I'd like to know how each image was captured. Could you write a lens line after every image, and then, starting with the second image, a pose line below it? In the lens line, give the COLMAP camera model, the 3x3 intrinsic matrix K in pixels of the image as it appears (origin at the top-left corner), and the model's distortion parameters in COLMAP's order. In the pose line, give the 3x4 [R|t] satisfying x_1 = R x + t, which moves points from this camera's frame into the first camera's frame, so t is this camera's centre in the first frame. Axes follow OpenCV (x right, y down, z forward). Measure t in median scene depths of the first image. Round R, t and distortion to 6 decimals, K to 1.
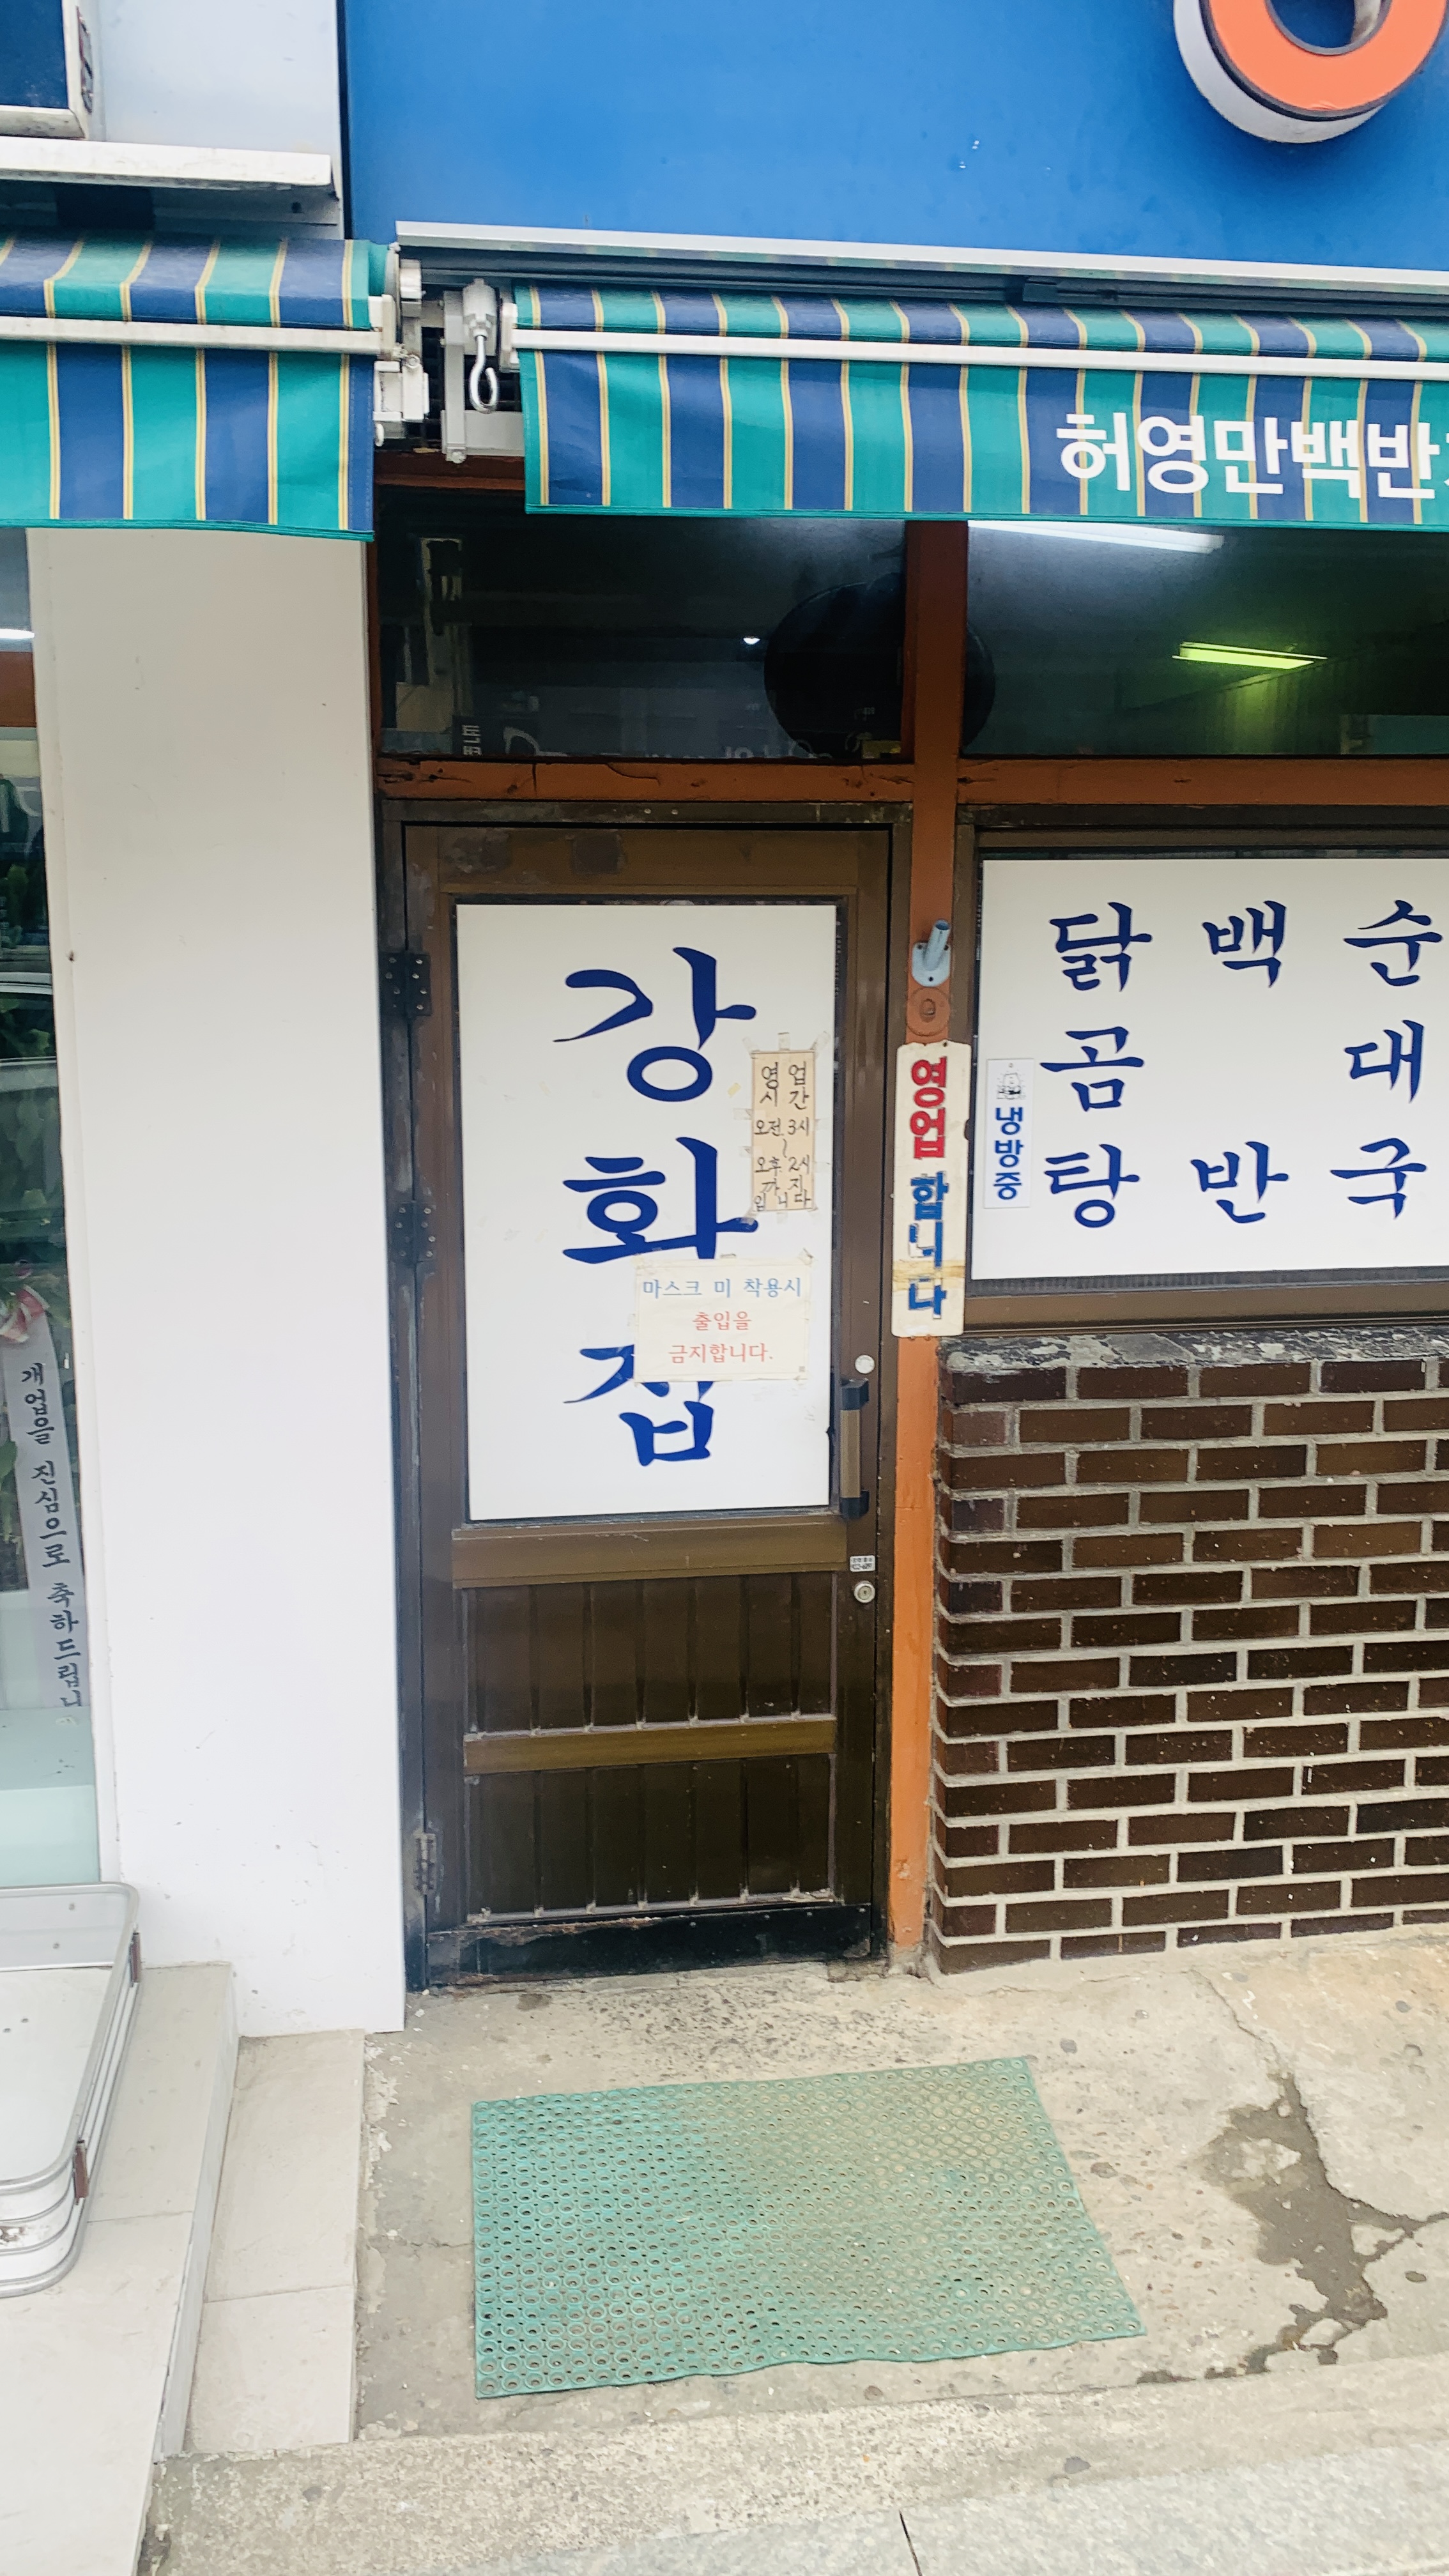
lens RADIAL K [[1967.2, 0, 705.1], [0, 1967.2, 1290.0], [0, 0, 1]] dist [0.122842, -0.218353]
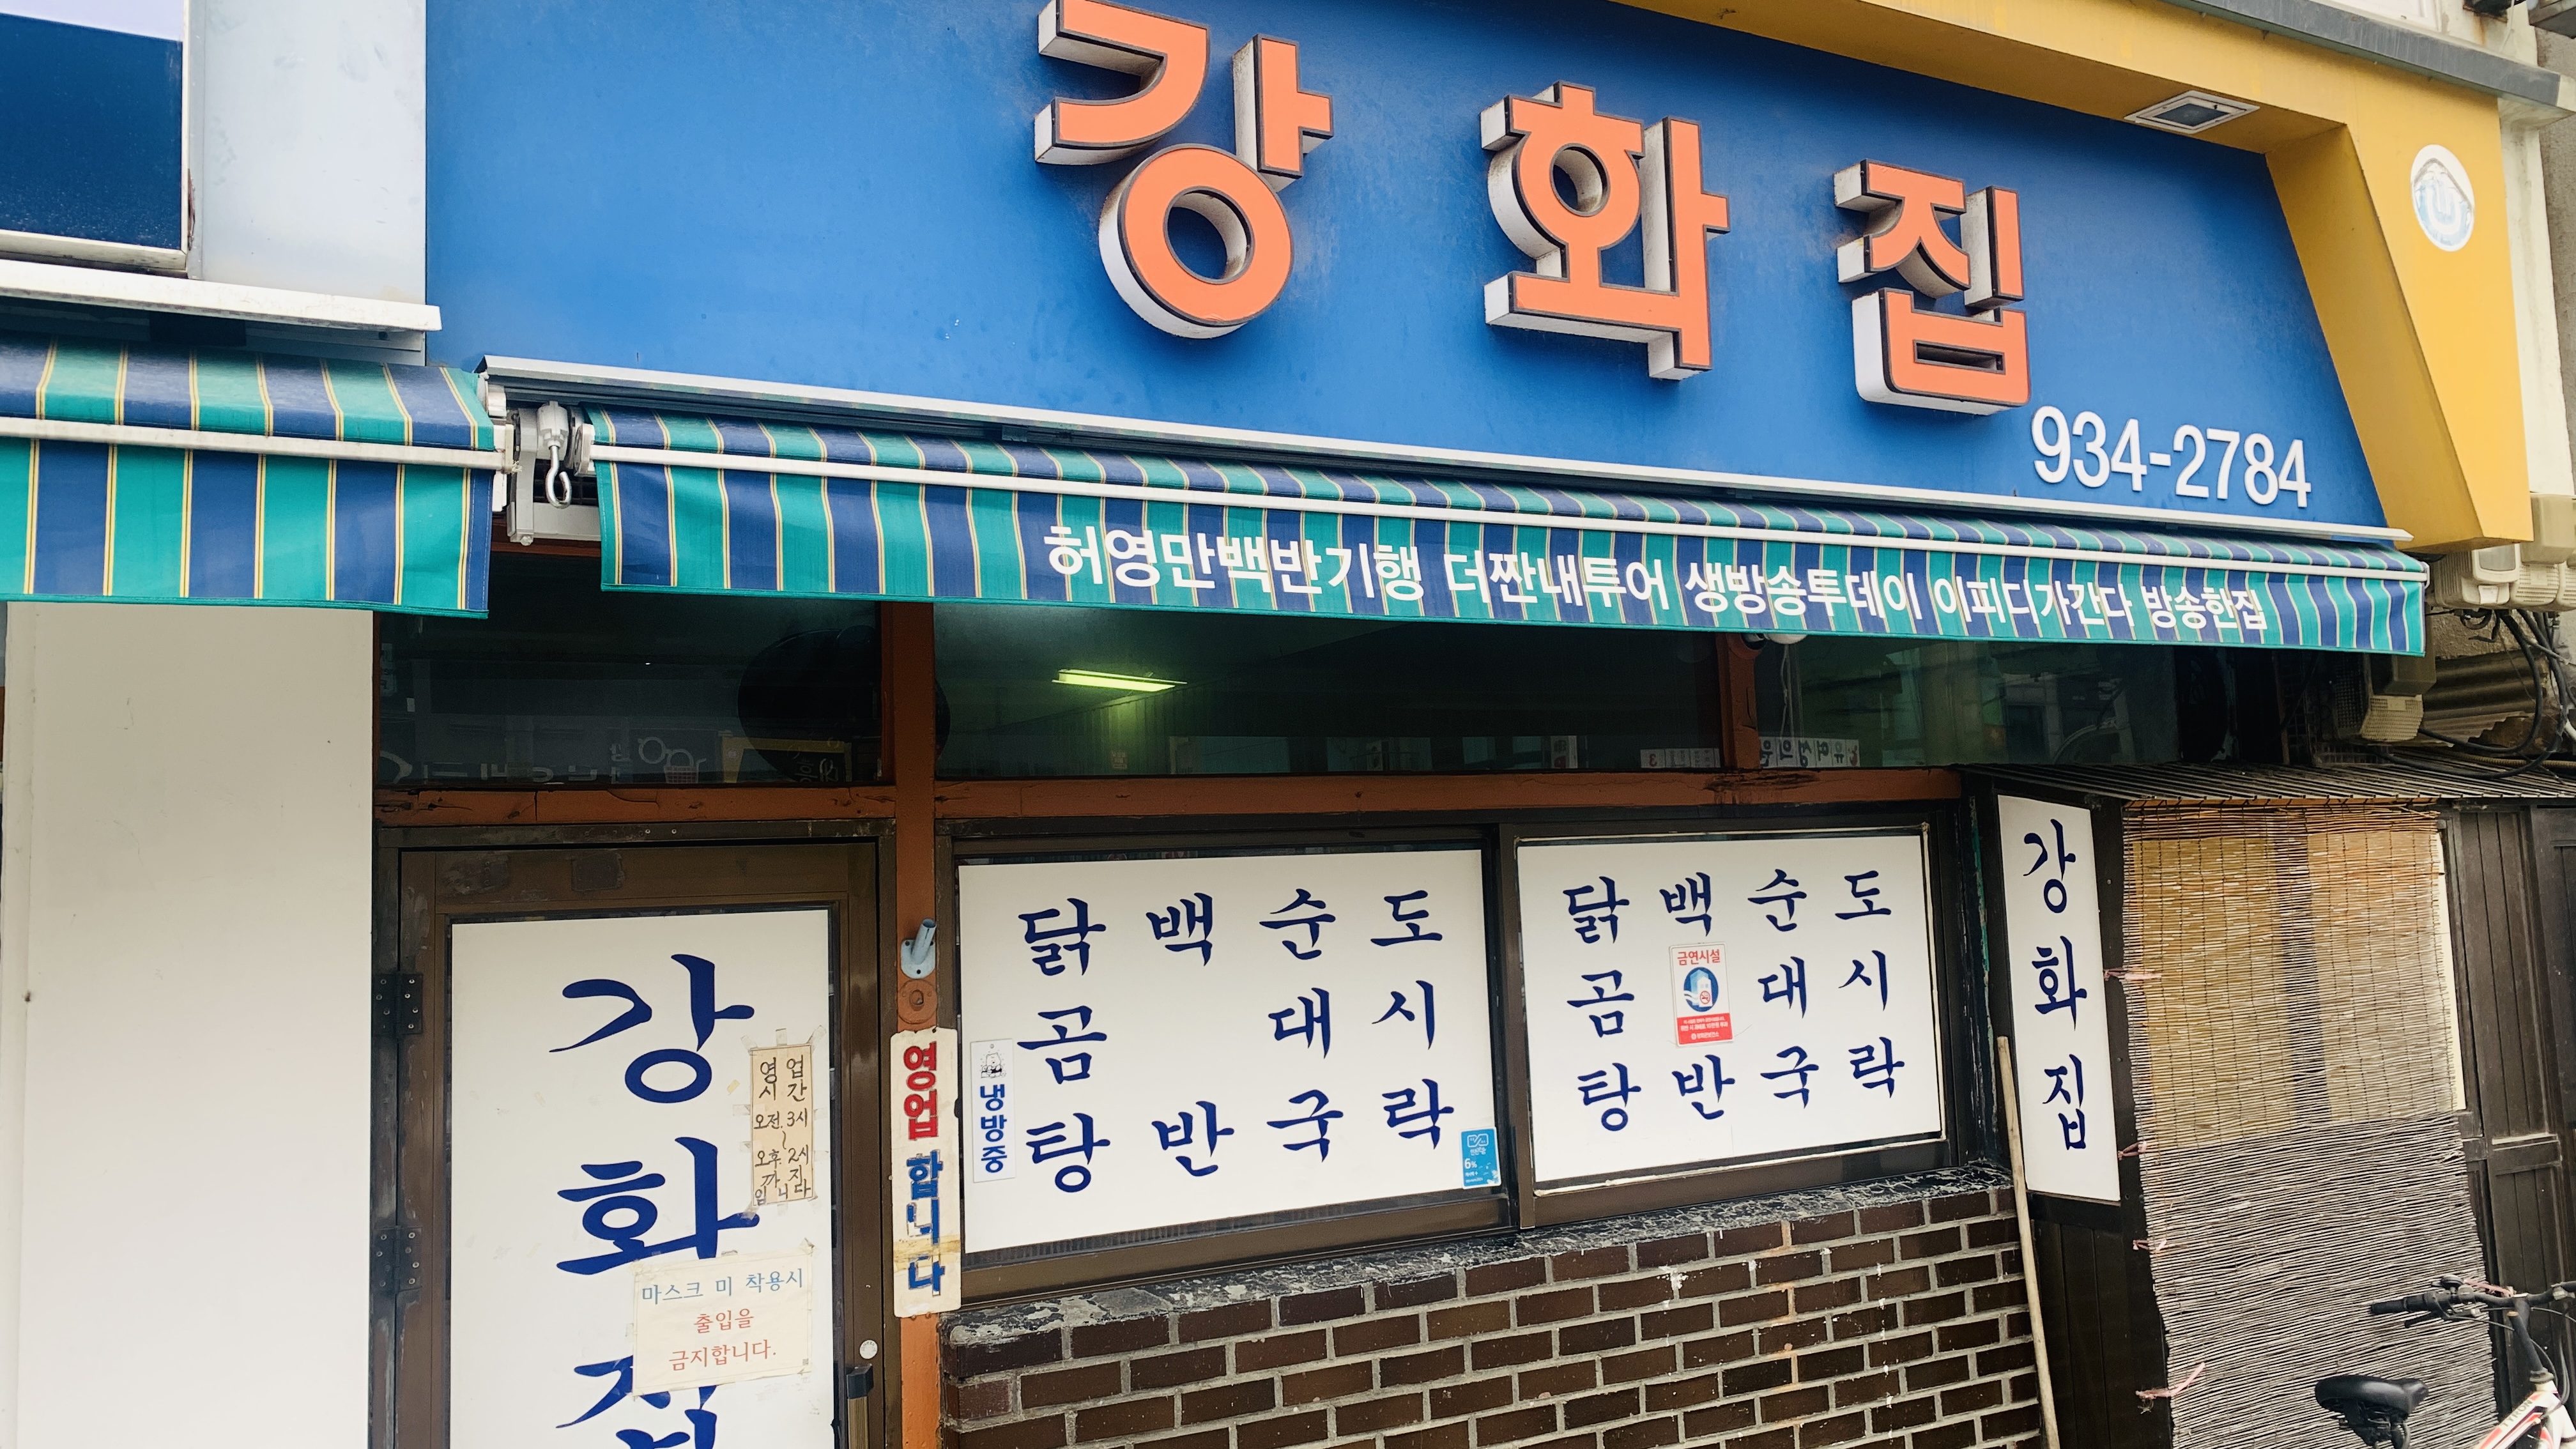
lens RADIAL K [[1969.3, 0, 1288.0], [0, 1969.3, 724.5], [0, 0, 1]] dist [0.138988, -0.351651]
pose [[0.933598, -0.004067, 0.358298, -0.087243], [0.102456, 0.961218, -0.256053, 0.013528], [-0.343361, 0.275760, 0.897808, -0.097686]]
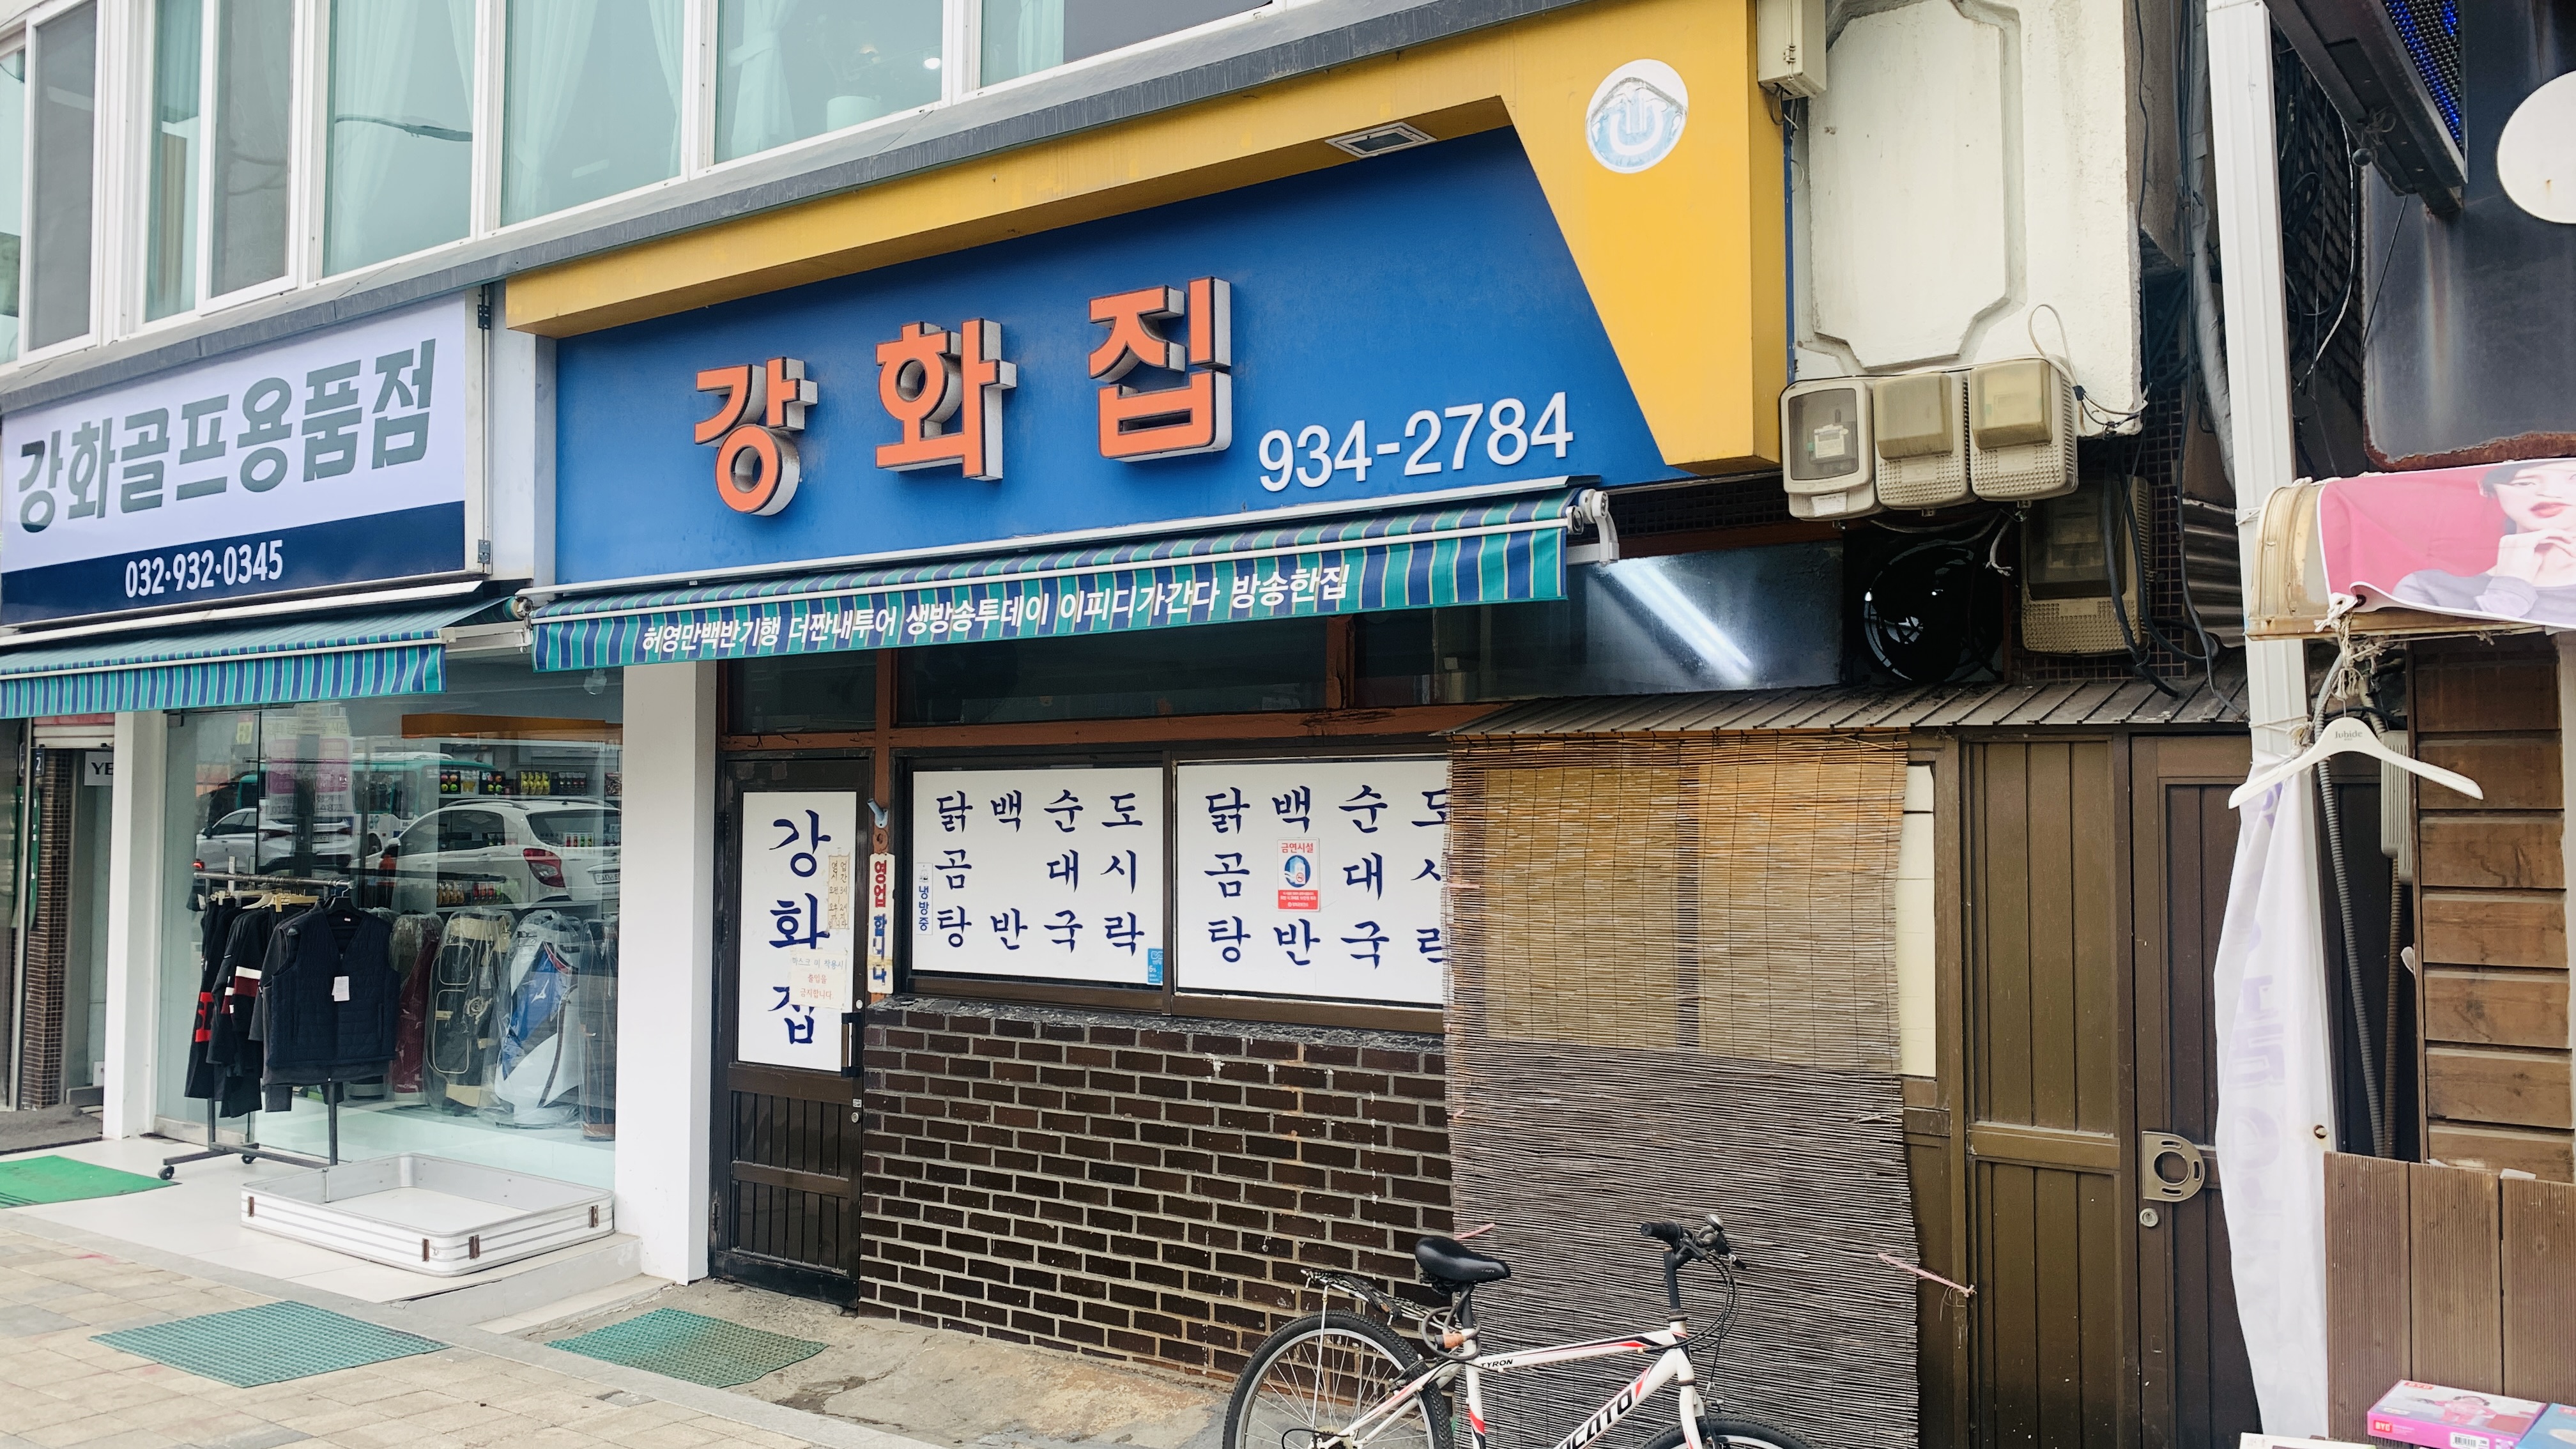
lens RADIAL K [[1967.2, 0, 1295.7], [0, 1967.2, 742.0], [0, 0, 1]] dist [0.122842, -0.218353]
pose [[0.725637, -0.020658, -0.687768, 1.930807], [-0.125873, 0.978697, -0.162200, 0.049237], [0.676467, 0.204270, 0.707578, -0.251374]]
